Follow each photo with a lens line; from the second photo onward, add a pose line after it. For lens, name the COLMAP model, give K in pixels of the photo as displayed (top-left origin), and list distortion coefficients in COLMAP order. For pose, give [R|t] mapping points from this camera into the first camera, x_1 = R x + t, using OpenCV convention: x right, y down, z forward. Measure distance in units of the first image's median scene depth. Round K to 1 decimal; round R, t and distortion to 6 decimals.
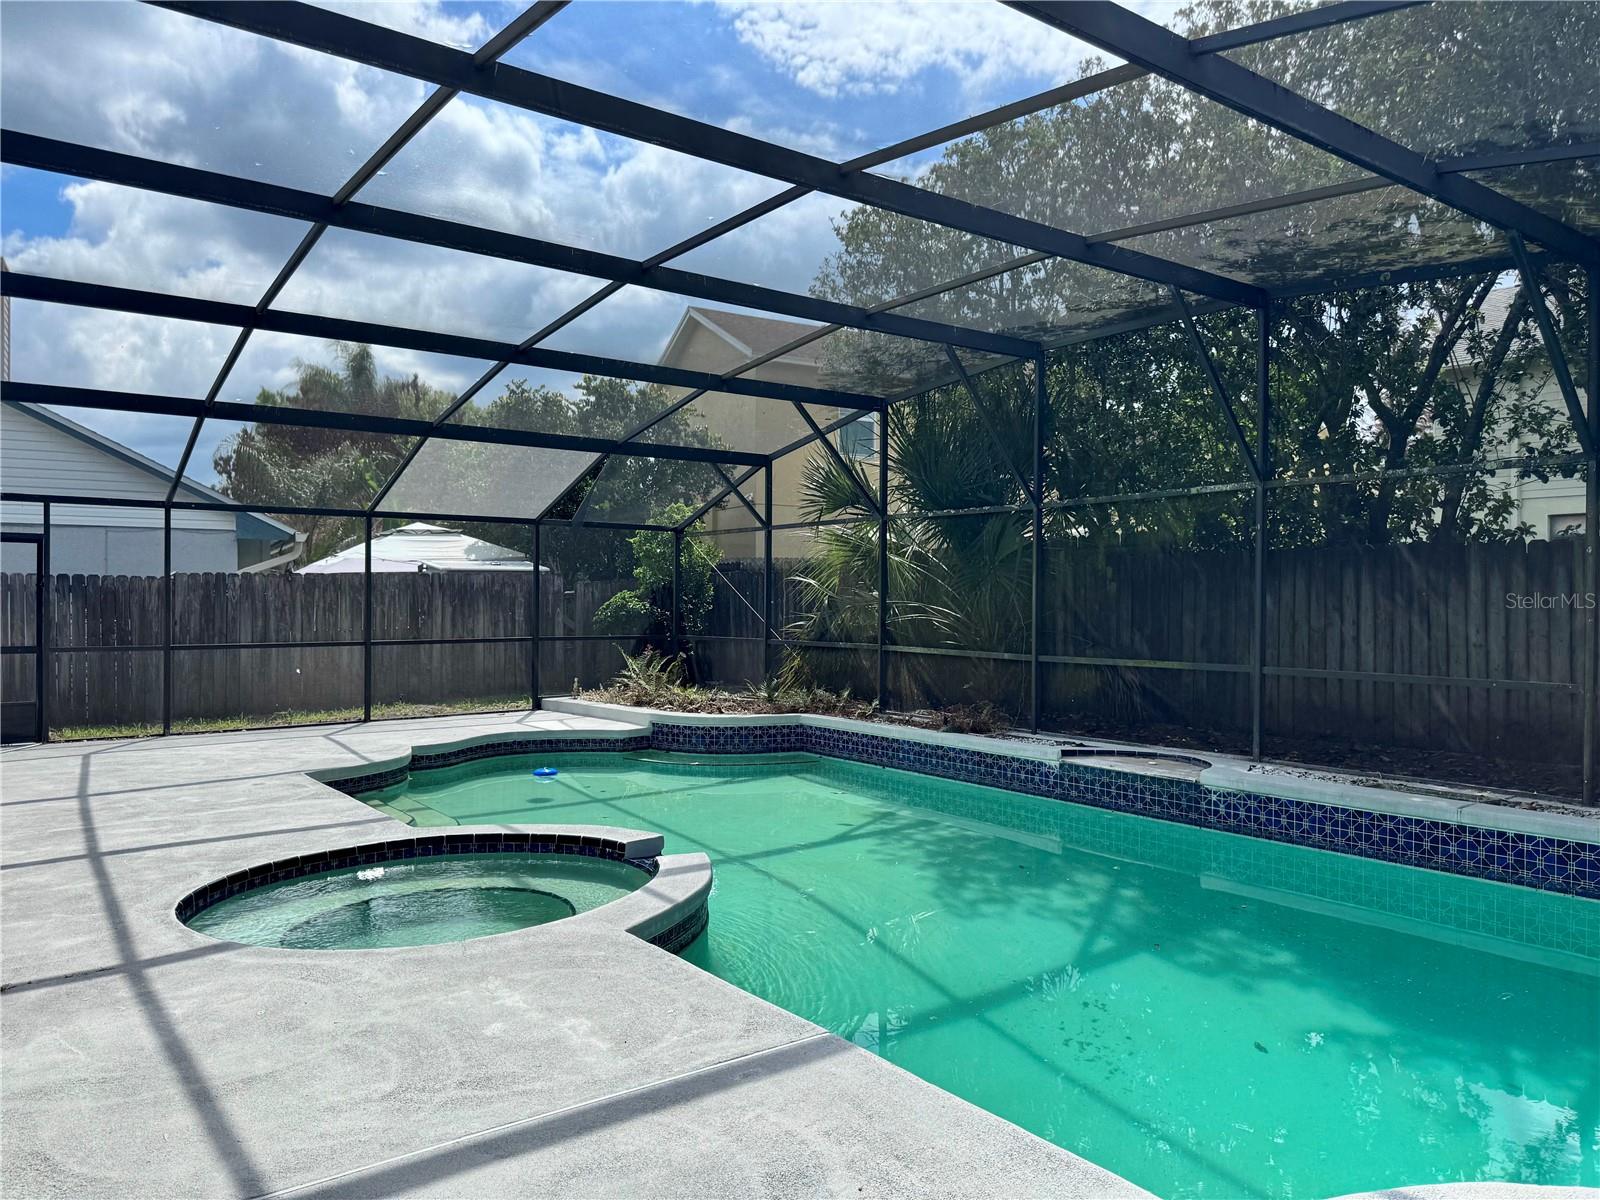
lens RADIAL K [[1148.6, 0, 800.2], [0, 1148.6, 597.8], [0, 0, 1]] dist [0.085131, -0.000376]
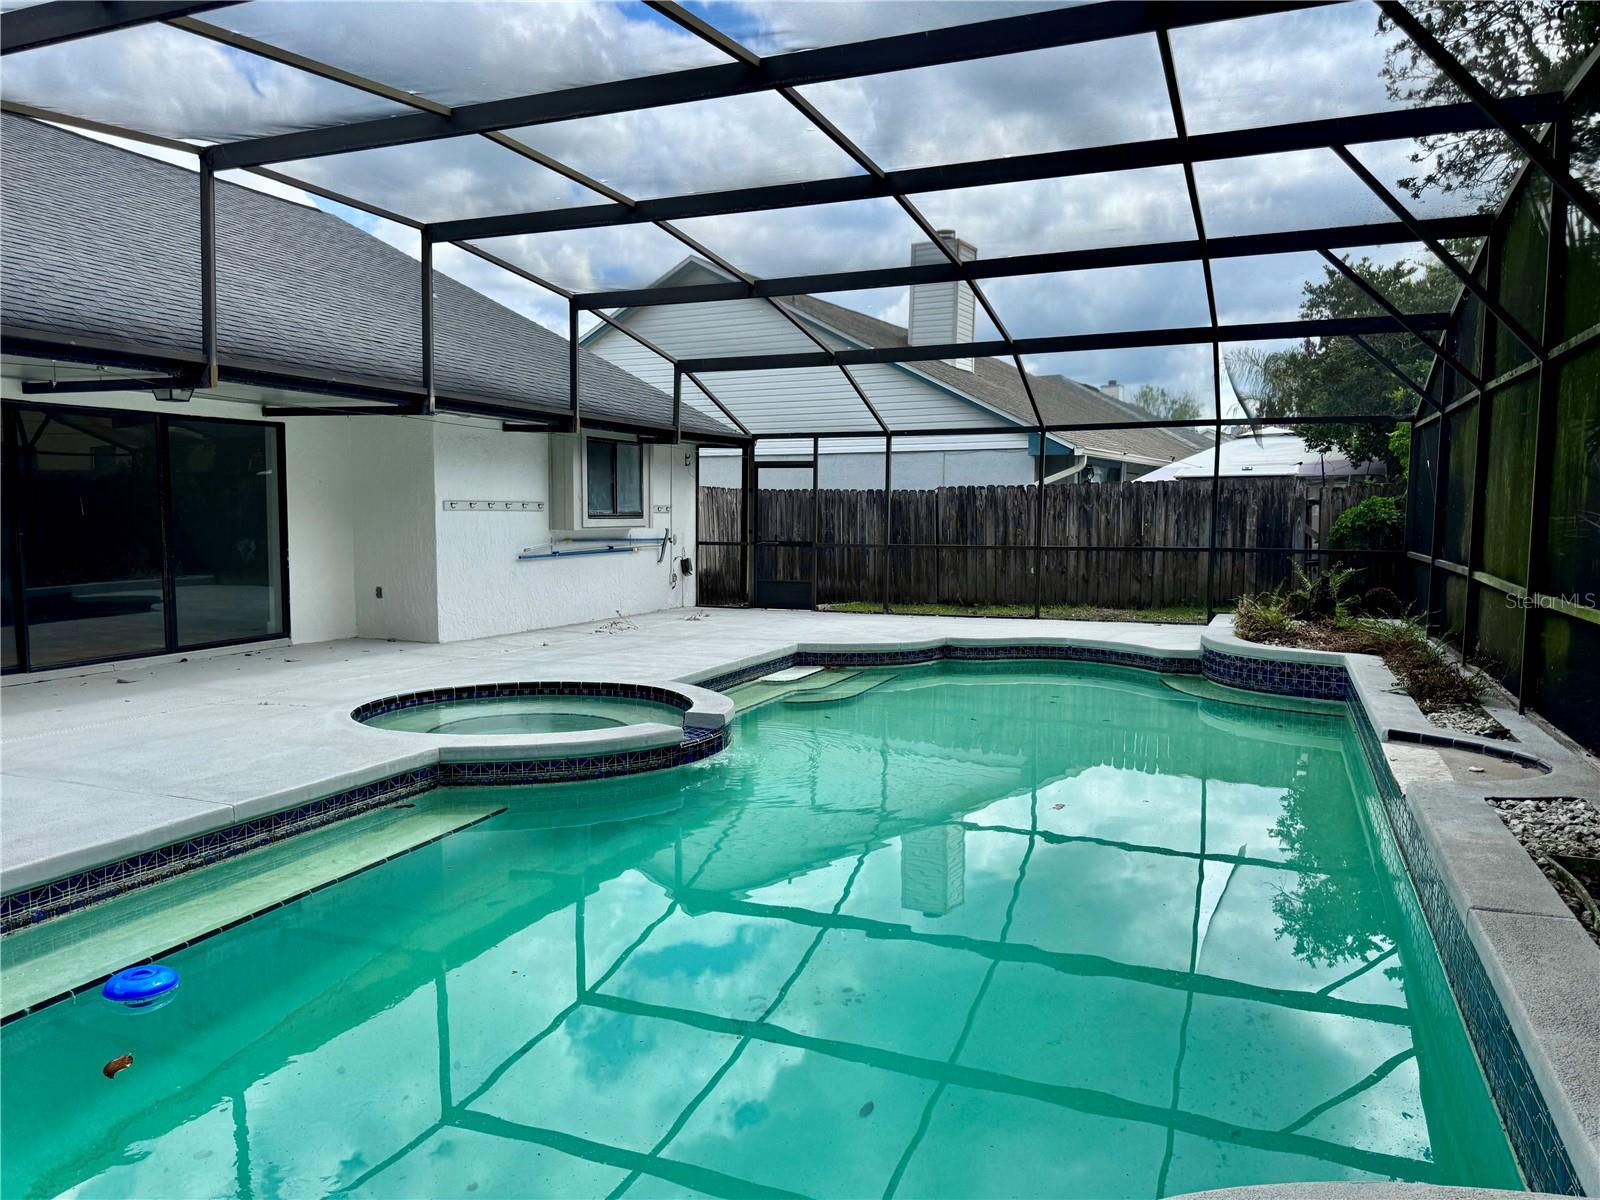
lens RADIAL K [[1148.6, 0, 798.7], [0, 1148.6, 601.2], [0, 0, 1]] dist [0.085131, -0.000376]
pose [[0.516334, 0.070162, -0.853508, 0.414750], [0.001125, 0.996582, 0.082604, -0.001058], [0.856386, -0.043611, 0.514490, 0.230786]]
